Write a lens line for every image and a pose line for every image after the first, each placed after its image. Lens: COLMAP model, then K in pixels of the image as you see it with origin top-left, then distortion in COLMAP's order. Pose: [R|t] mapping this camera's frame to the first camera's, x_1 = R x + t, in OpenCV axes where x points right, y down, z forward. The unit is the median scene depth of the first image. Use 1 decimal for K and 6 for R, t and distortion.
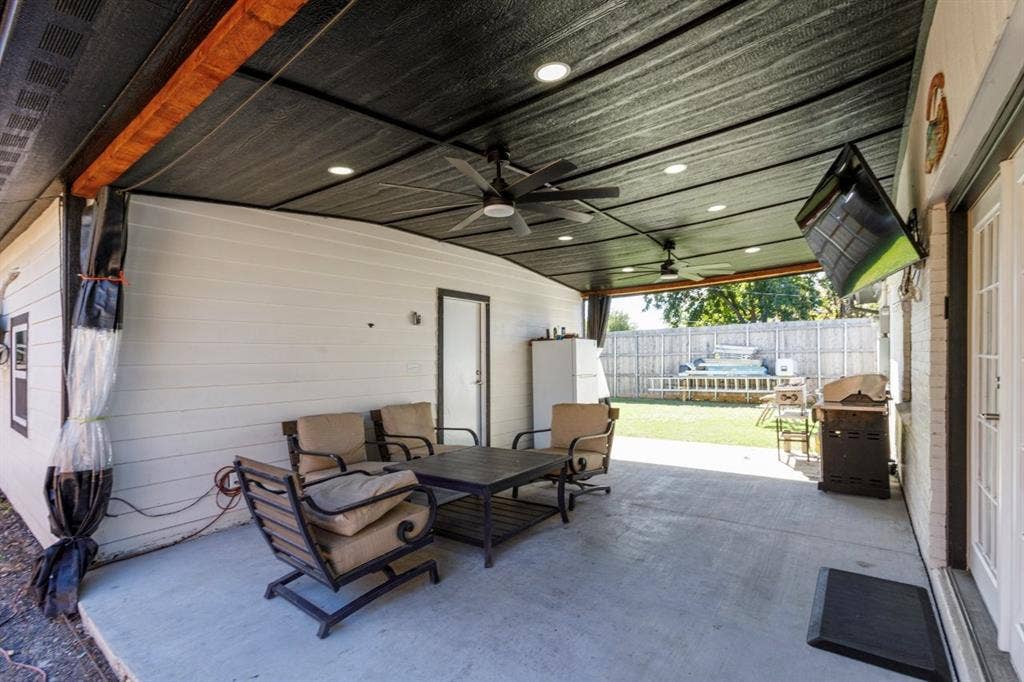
lens RADIAL K [[459.1, 0, 512.0], [0, 459.1, 341.0], [0, 0, 1]] dist [-0.000455, 0.000105]
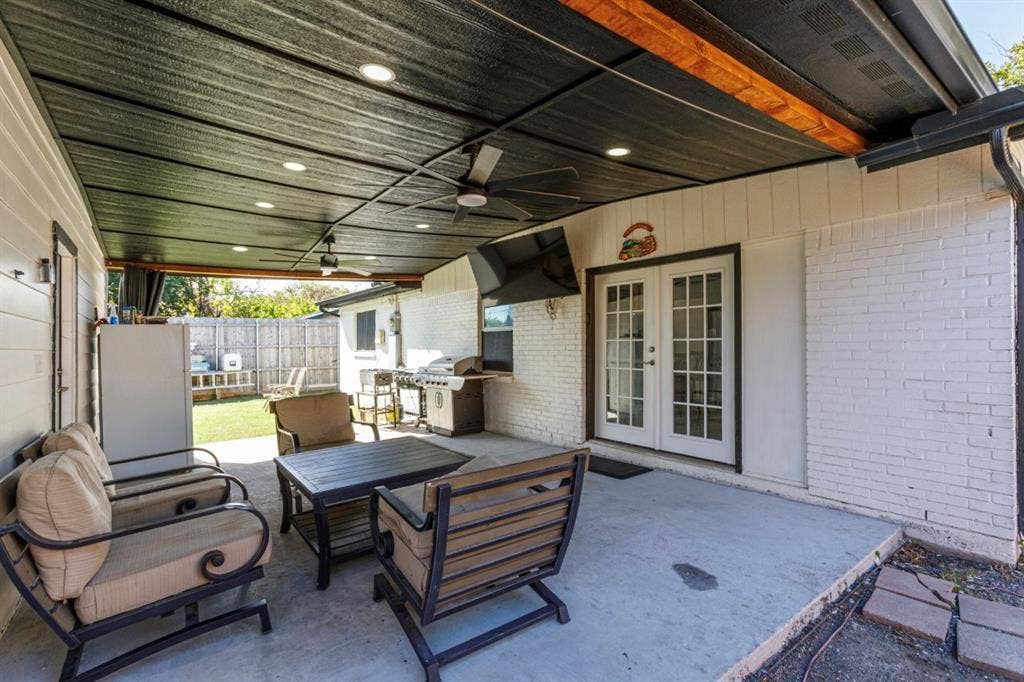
lens RADIAL K [[459.1, 0, 512.0], [0, 459.1, 341.0], [0, 0, 1]] dist [-0.000455, 0.000105]
pose [[0.260665, 0.021190, 0.965197, -0.483708], [-0.024736, 0.999577, -0.015264, 0.022218], [-0.965112, -0.019897, 0.261079, 0.298768]]
